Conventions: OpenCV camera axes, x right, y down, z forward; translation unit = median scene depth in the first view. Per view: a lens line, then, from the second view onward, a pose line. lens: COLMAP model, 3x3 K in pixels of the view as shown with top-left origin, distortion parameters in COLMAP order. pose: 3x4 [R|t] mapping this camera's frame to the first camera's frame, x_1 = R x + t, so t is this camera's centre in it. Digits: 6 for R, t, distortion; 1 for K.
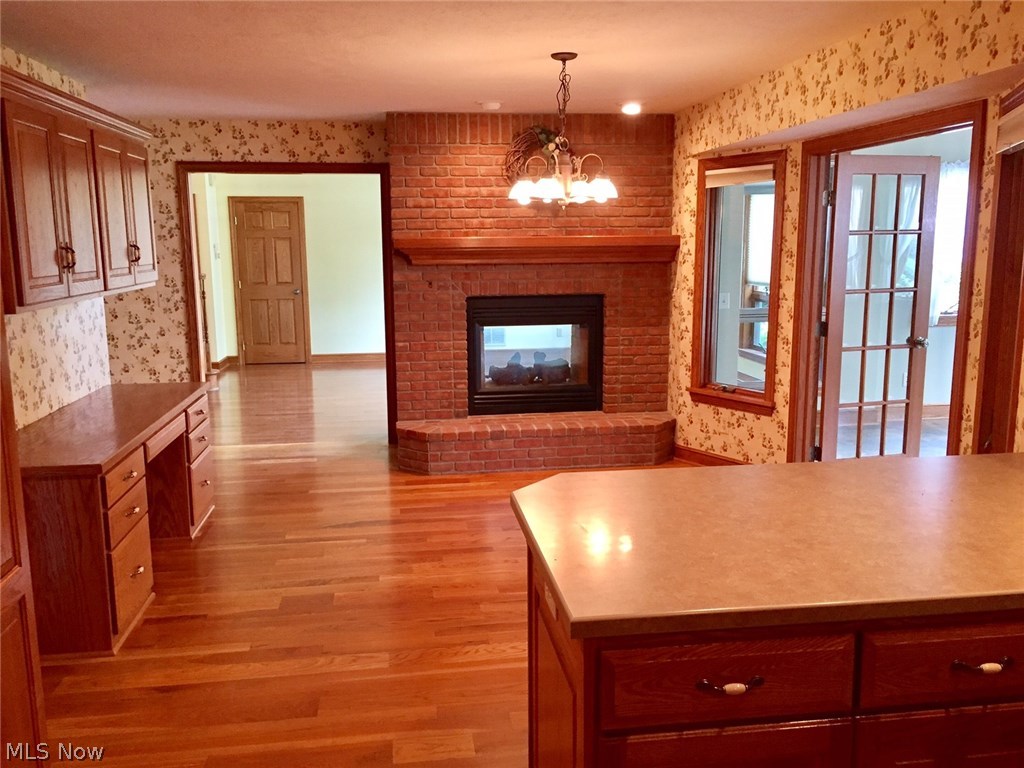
lens RADIAL K [[868.6, 0, 513.6], [0, 868.6, 385.9], [0, 0, 1]] dist [0.063774, -0.089449]
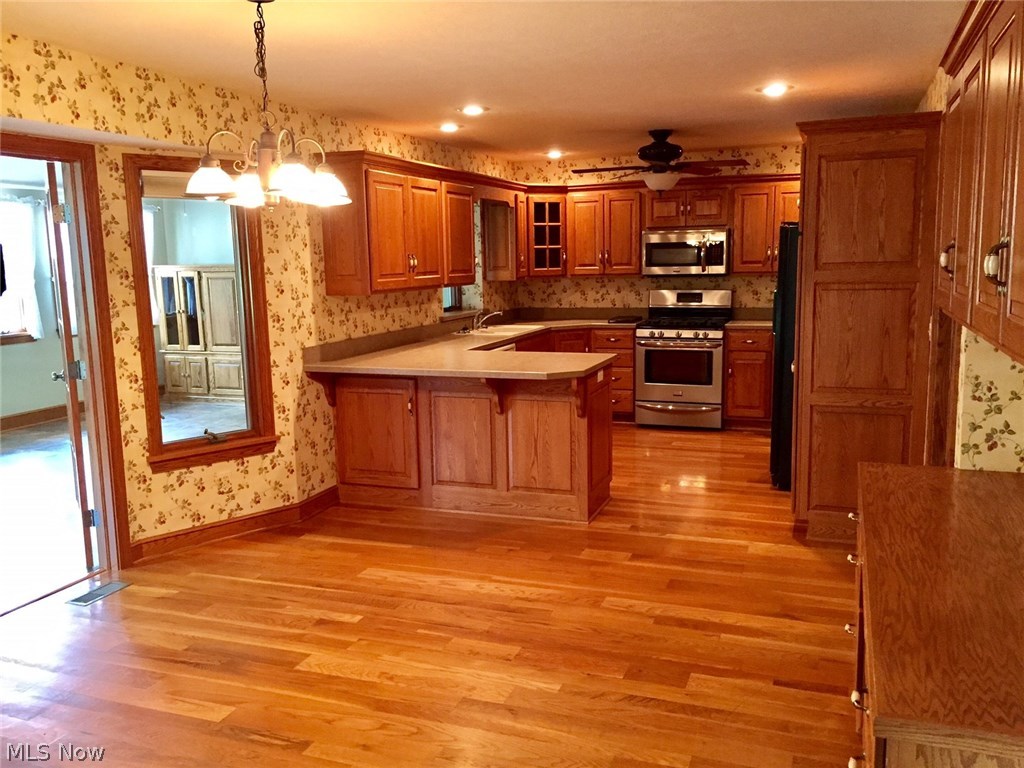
lens RADIAL K [[868.6, 0, 514.5], [0, 868.6, 378.8], [0, 0, 1]] dist [0.063774, -0.089449]
pose [[-0.882091, -0.031086, 0.470052, -0.878374], [0.115889, 0.952835, 0.280490, -0.477043], [-0.456602, 0.301892, -0.836885, 2.943457]]
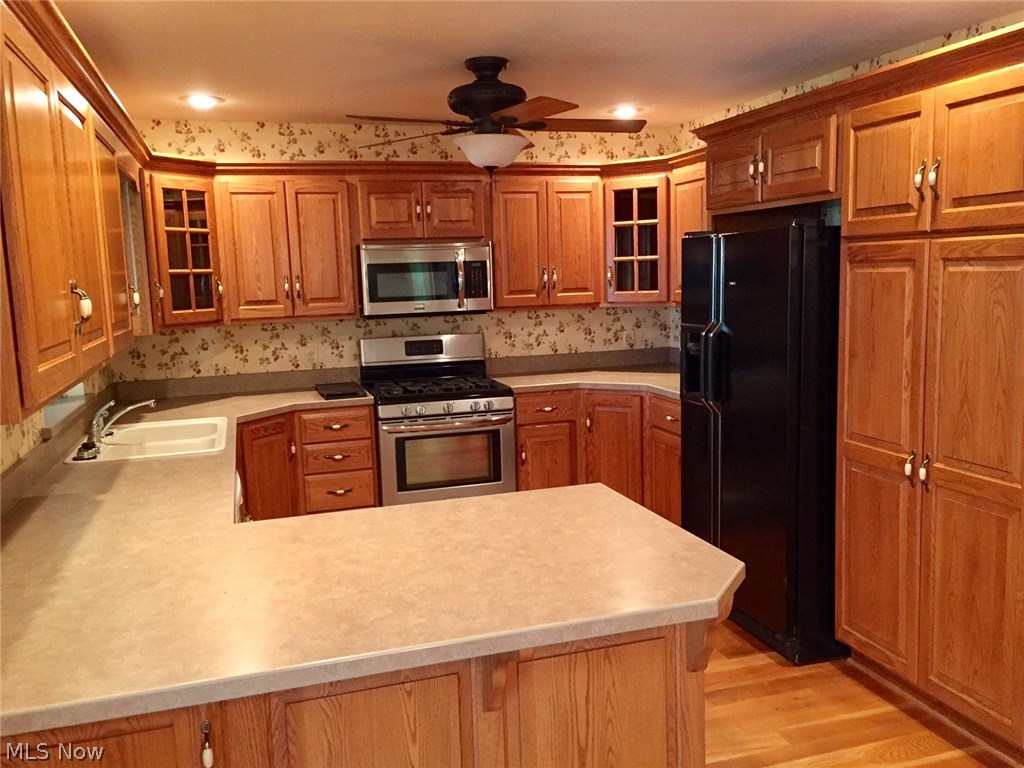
lens RADIAL K [[868.6, 0, 512.2], [0, 868.6, 385.5], [0, 0, 1]] dist [0.063774, -0.089449]
pose [[-0.985359, 0.072800, -0.154166, 0.341233], [0.023665, 0.953899, 0.299192, -0.299779], [0.168840, 0.291163, -0.941656, 1.759175]]
